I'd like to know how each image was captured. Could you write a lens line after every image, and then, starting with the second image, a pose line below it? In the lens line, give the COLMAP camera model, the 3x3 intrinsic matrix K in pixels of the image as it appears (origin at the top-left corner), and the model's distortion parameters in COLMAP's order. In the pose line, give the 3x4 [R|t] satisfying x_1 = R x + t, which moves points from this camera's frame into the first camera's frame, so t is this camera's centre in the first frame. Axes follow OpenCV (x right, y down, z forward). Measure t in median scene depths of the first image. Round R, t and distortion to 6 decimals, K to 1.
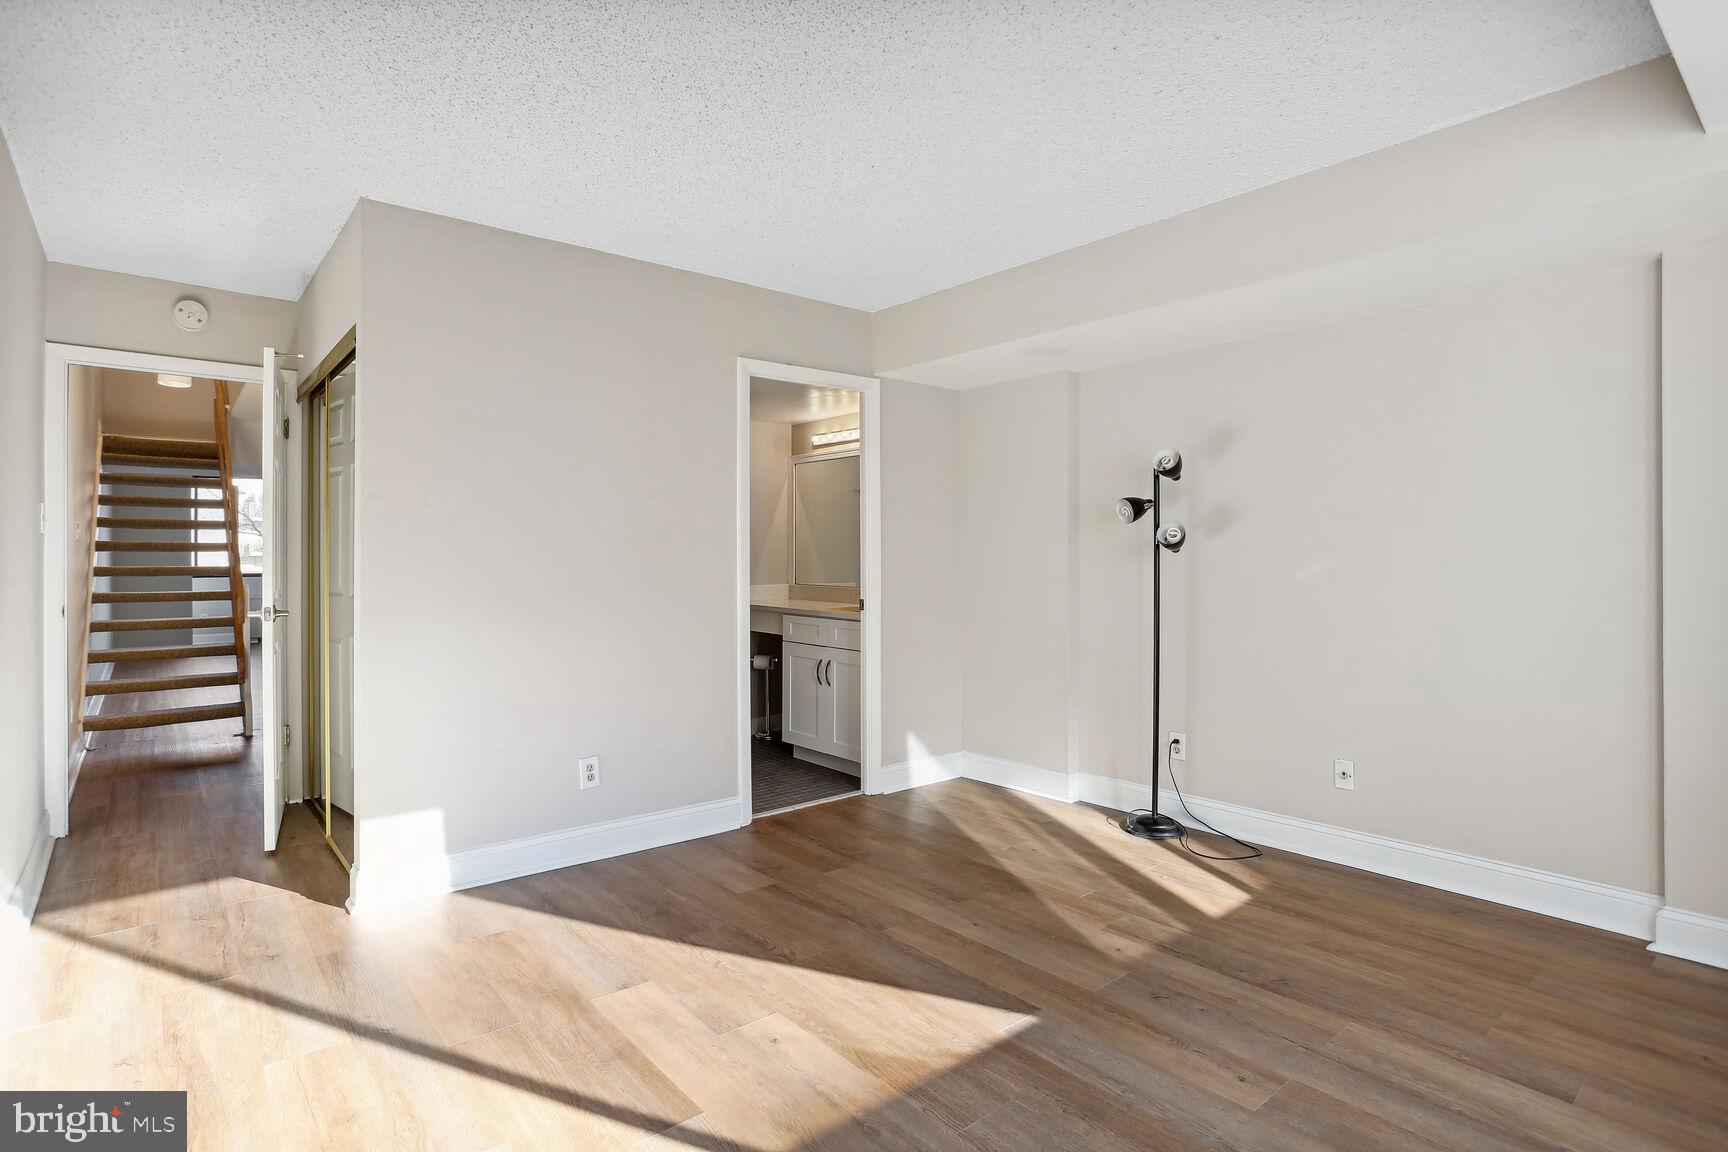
lens RADIAL K [[874.1, 0, 856.9], [0, 874.1, 572.2], [0, 0, 1]] dist [-0.068889, 0.033634]
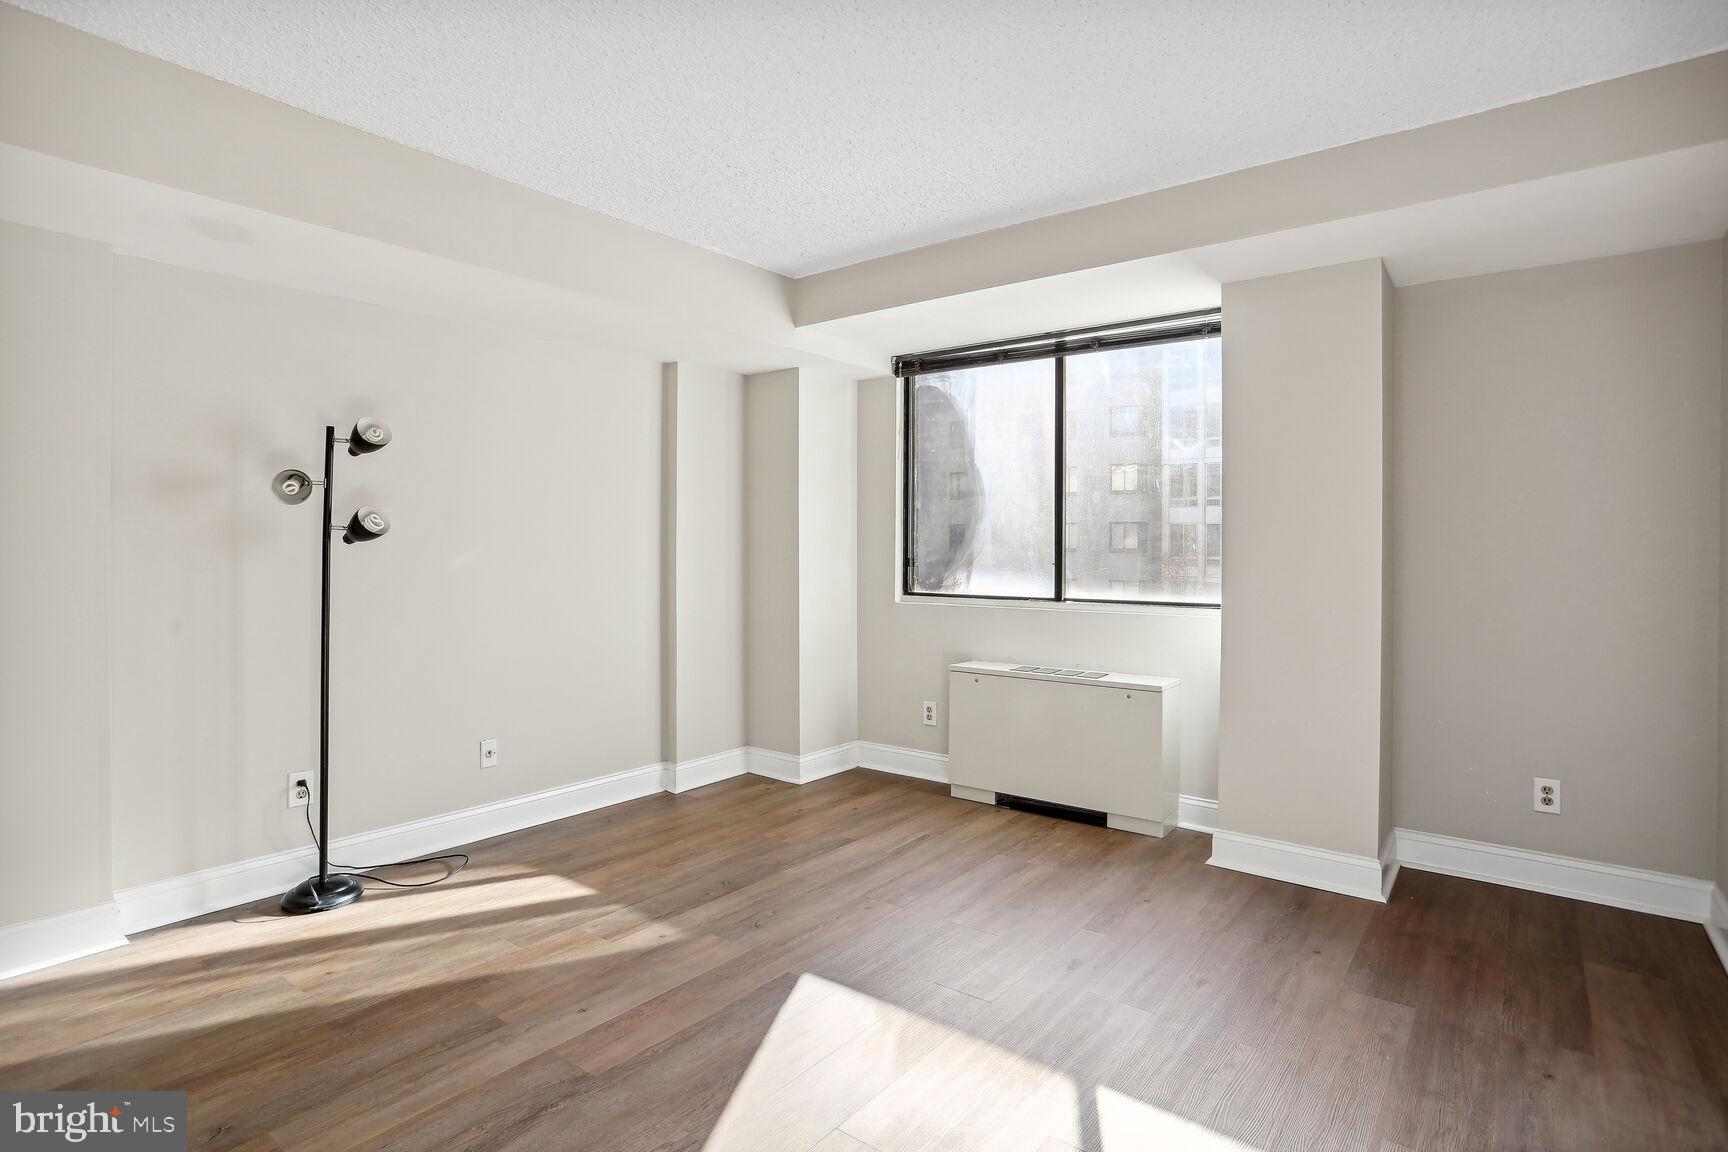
lens RADIAL K [[874.1, 0, 856.9], [0, 874.1, 572.2], [0, 0, 1]] dist [-0.068889, 0.033634]
pose [[-0.206691, -0.021278, 0.978175, -0.659106], [0.018360, 0.999503, 0.025621, -0.008764], [-0.978234, 0.023255, -0.206197, 0.887727]]
